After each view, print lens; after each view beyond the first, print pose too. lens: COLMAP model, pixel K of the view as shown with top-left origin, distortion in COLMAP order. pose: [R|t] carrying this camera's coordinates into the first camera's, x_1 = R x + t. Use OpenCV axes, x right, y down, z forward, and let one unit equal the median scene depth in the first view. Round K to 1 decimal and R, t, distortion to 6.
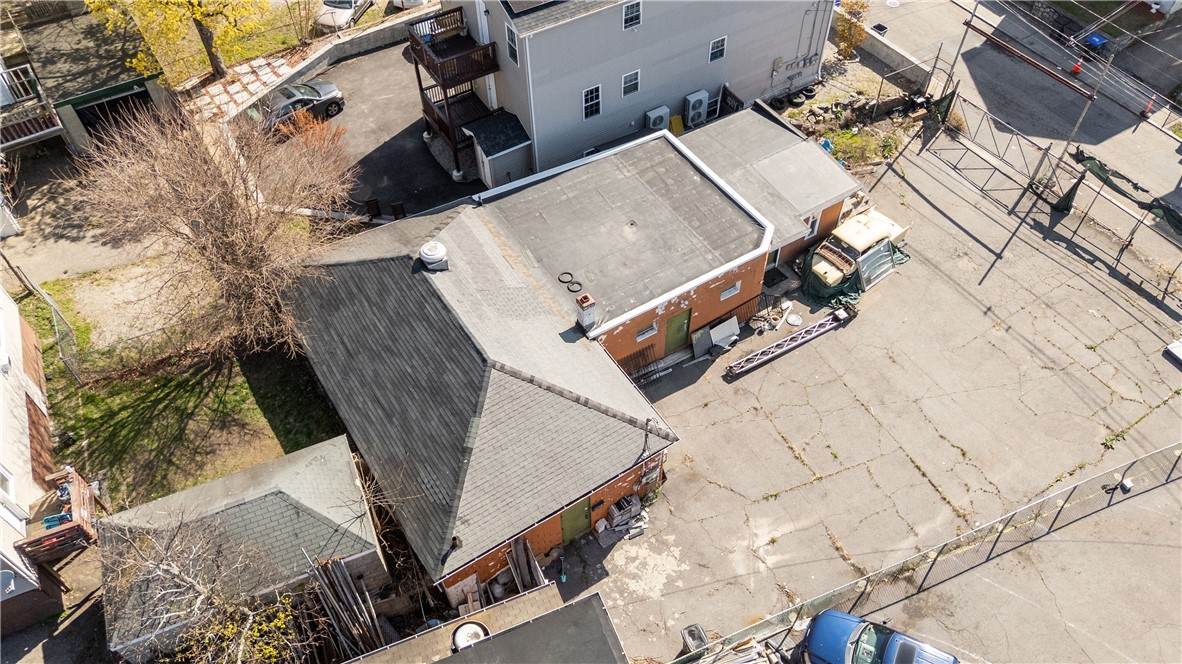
lens RADIAL K [[868.6, 0, 591.0], [0, 868.6, 332.0], [0, 0, 1]] dist [0.035043, -0.005184]
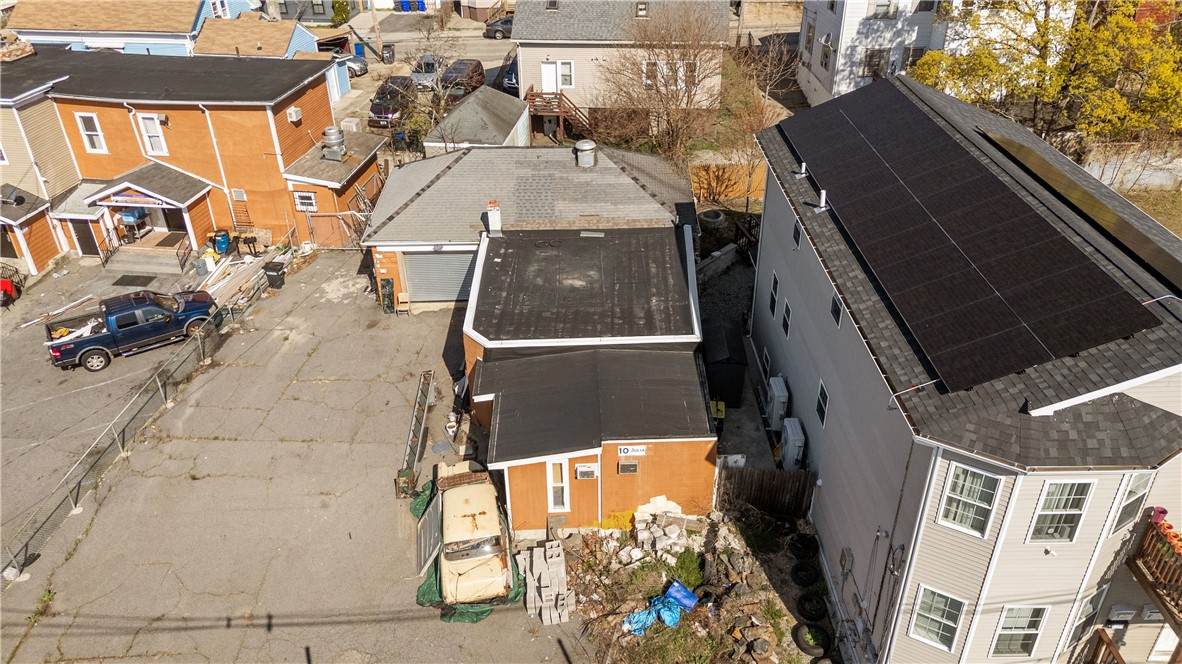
lens RADIAL K [[867.7, 0, 598.1], [0, 867.7, 326.9], [0, 0, 1]] dist [0.092240, -0.130153]
pose [[-0.502357, 0.463781, -0.729756, 0.681686], [-0.658223, 0.342166, 0.670571, -0.684514], [0.560696, 0.817208, 0.133382, 0.825411]]
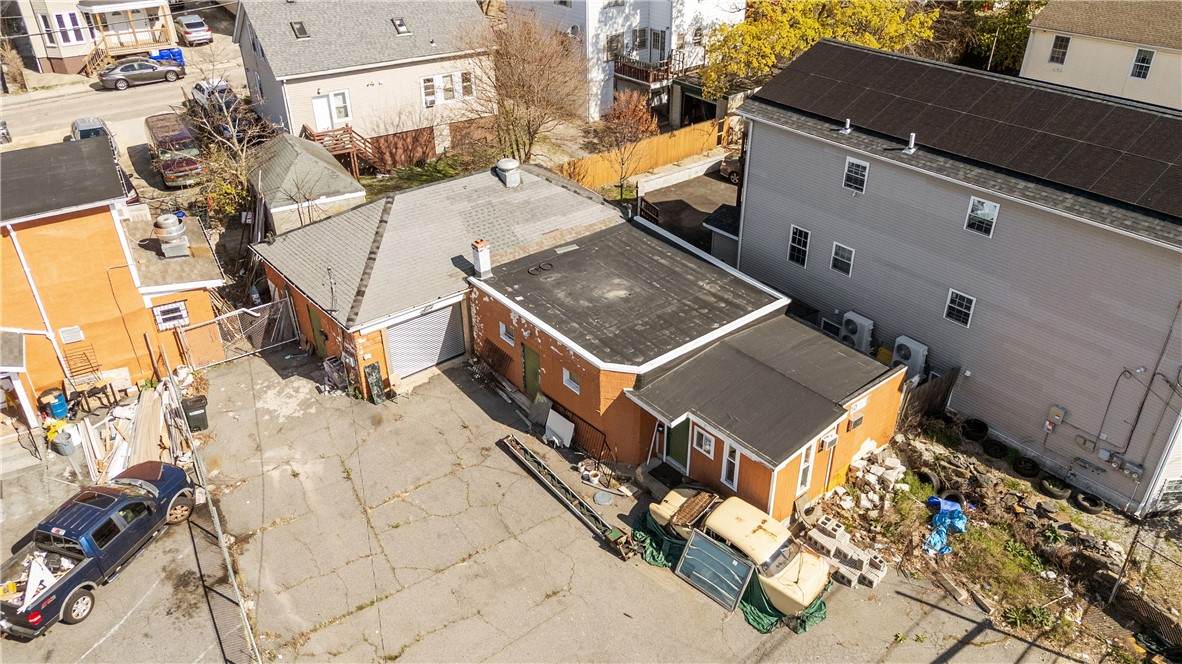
lens RADIAL K [[870.2, 0, 595.3], [0, 870.2, 331.4], [0, 0, 1]] dist [0.066033, -0.053924]
pose [[0.124803, 0.525003, -0.841900, 0.768130], [-0.765615, 0.590668, 0.254842, -0.280544], [0.631076, 0.612766, 0.475668, 0.499107]]
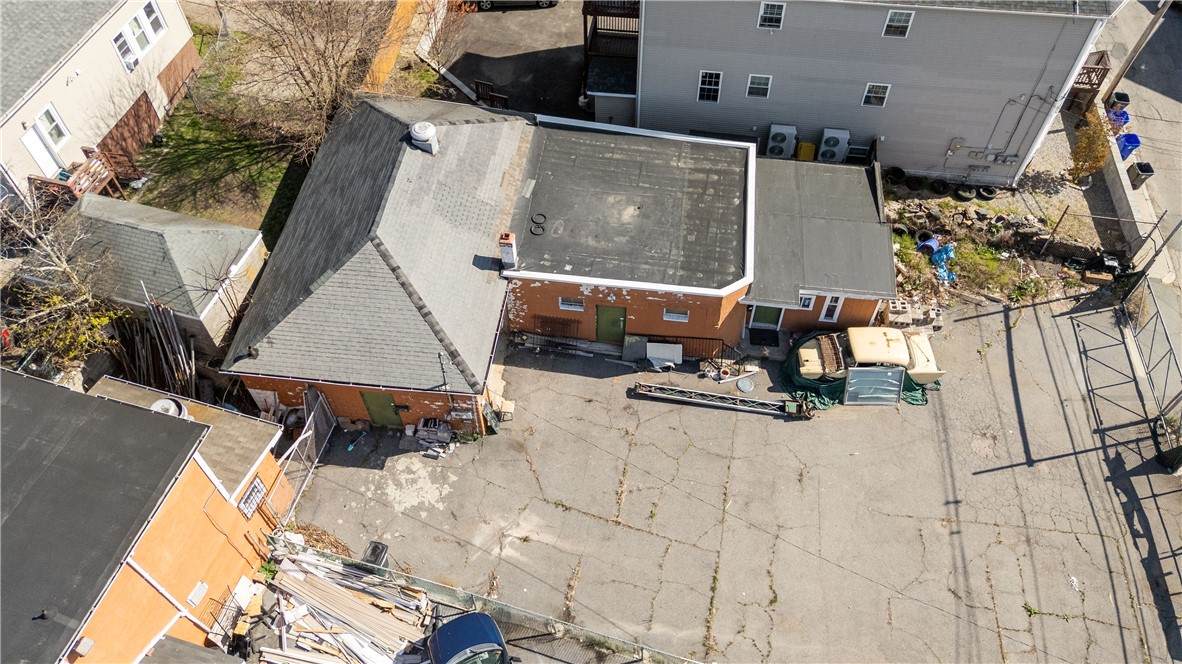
lens RADIAL K [[870.2, 0, 595.3], [0, 870.2, 331.4], [0, 0, 1]] dist [0.066033, -0.053924]
pose [[0.775734, 0.511474, -0.369636, 0.397479], [-0.494002, 0.856660, 0.148646, -0.114072], [0.392680, 0.067291, 0.917210, 0.083915]]
